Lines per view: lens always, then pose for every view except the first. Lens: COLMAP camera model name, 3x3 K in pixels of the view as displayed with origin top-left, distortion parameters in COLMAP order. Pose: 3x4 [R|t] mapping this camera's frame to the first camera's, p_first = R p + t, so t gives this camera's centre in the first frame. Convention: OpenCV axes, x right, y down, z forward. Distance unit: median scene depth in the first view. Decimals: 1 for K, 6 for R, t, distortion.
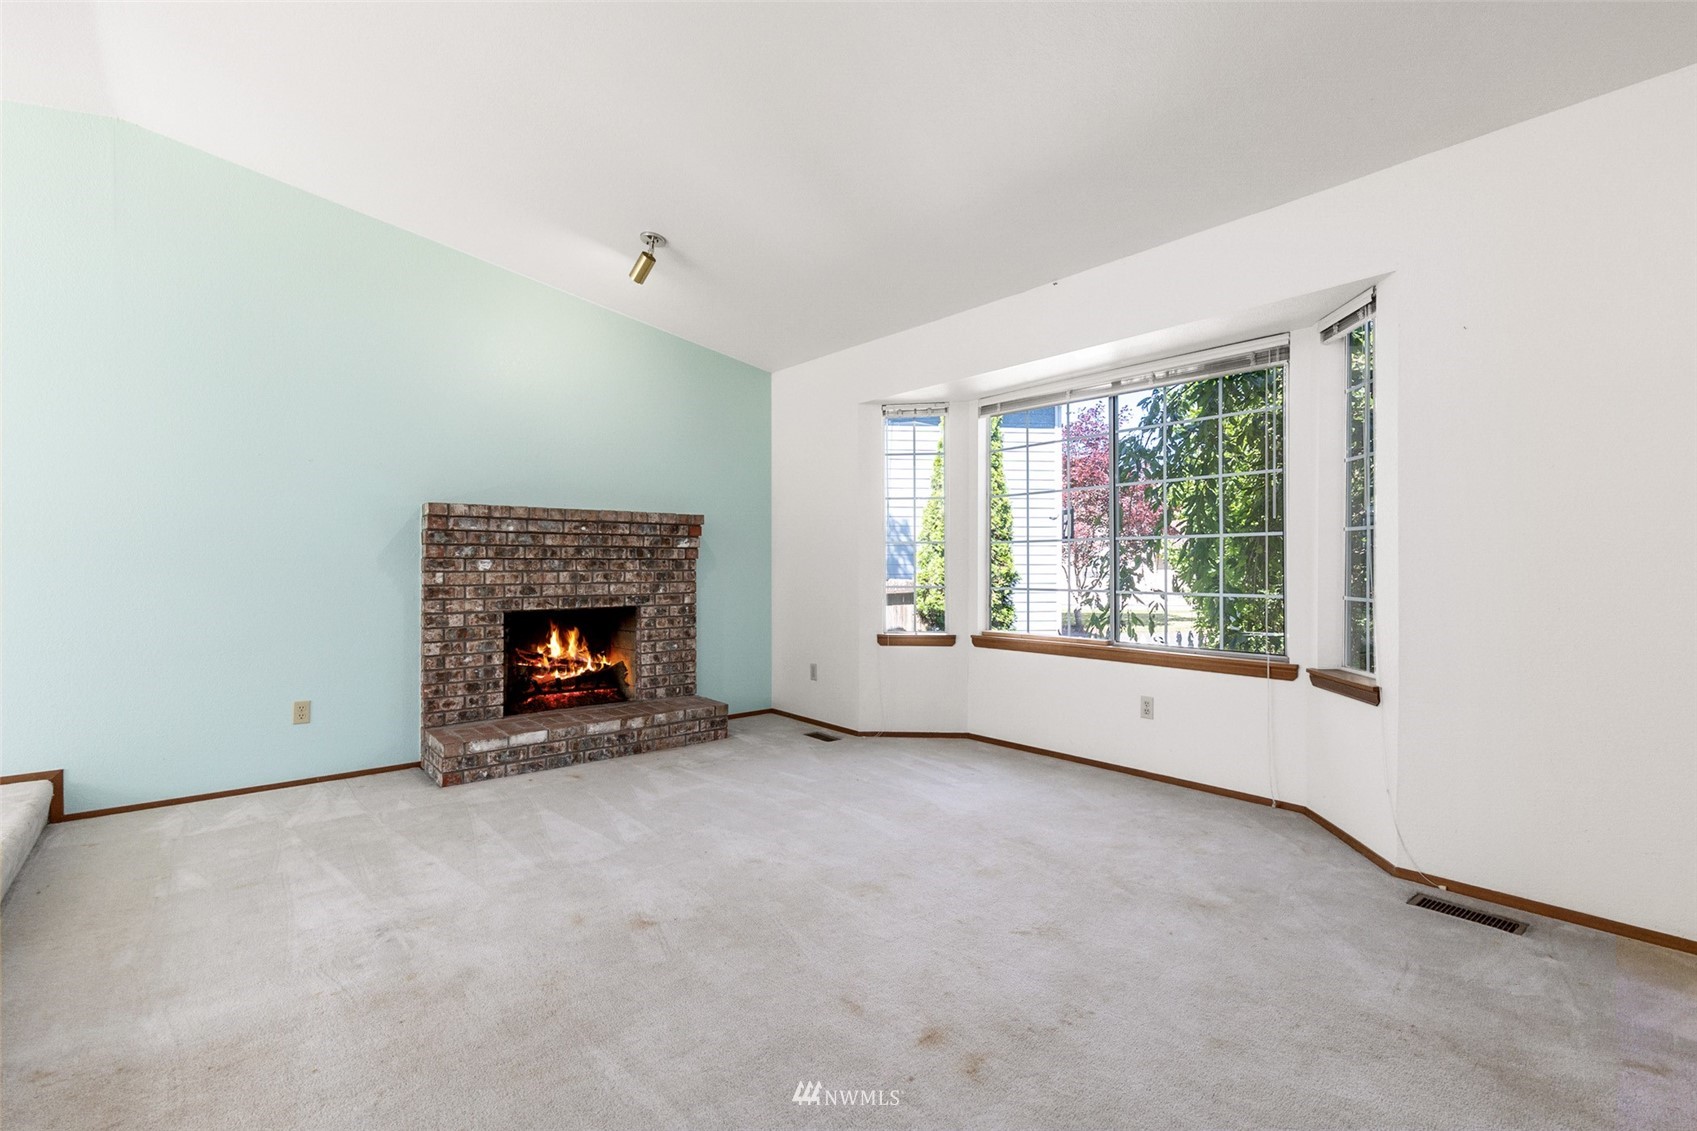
lens RADIAL K [[771.9, 0, 848.5], [0, 771.9, 565.5], [0, 0, 1]] dist [0.000253, -0.000037]
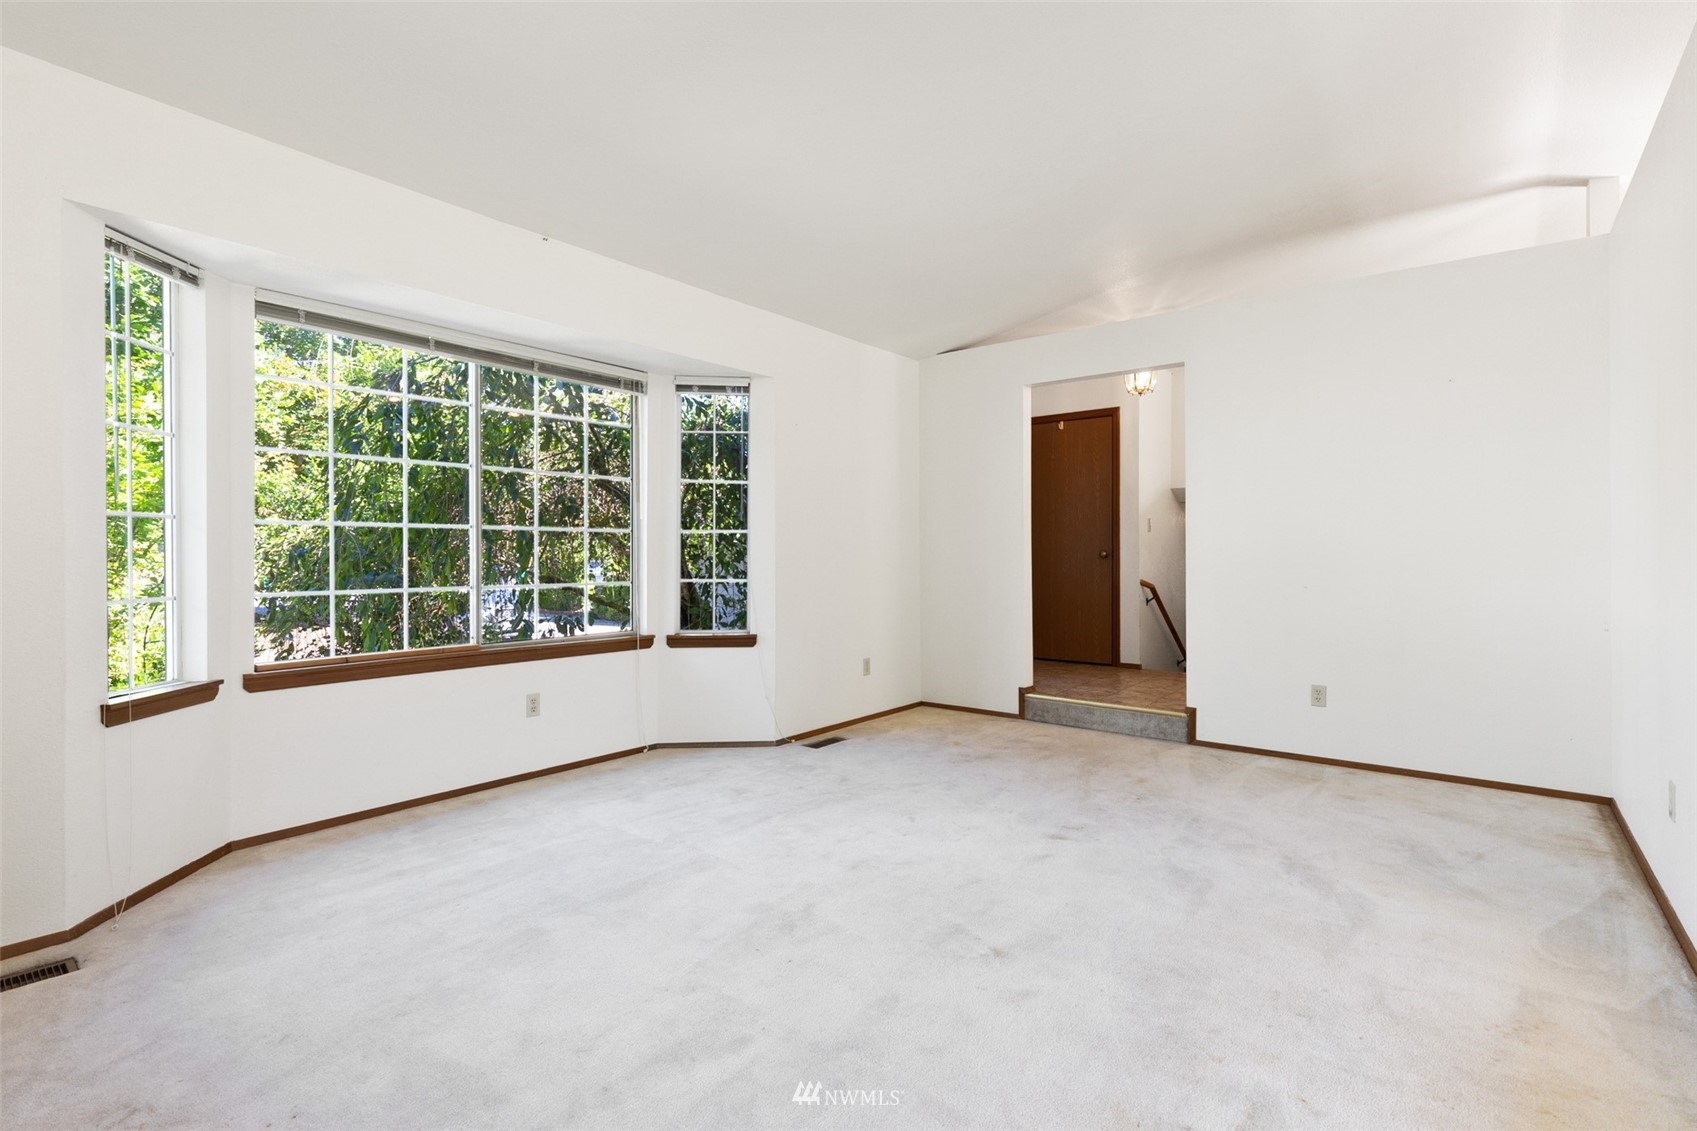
lens RADIAL K [[747.0, 0, 901.2], [0, 747.0, 557.5], [0, 0, 1]] dist [0.017224, 0.000119]
pose [[-0.222011, 0.000578, 0.975044, -0.762832], [0.003355, 0.999994, 0.000172, 0.001054], [-0.975038, 0.003310, -0.222012, 0.919227]]
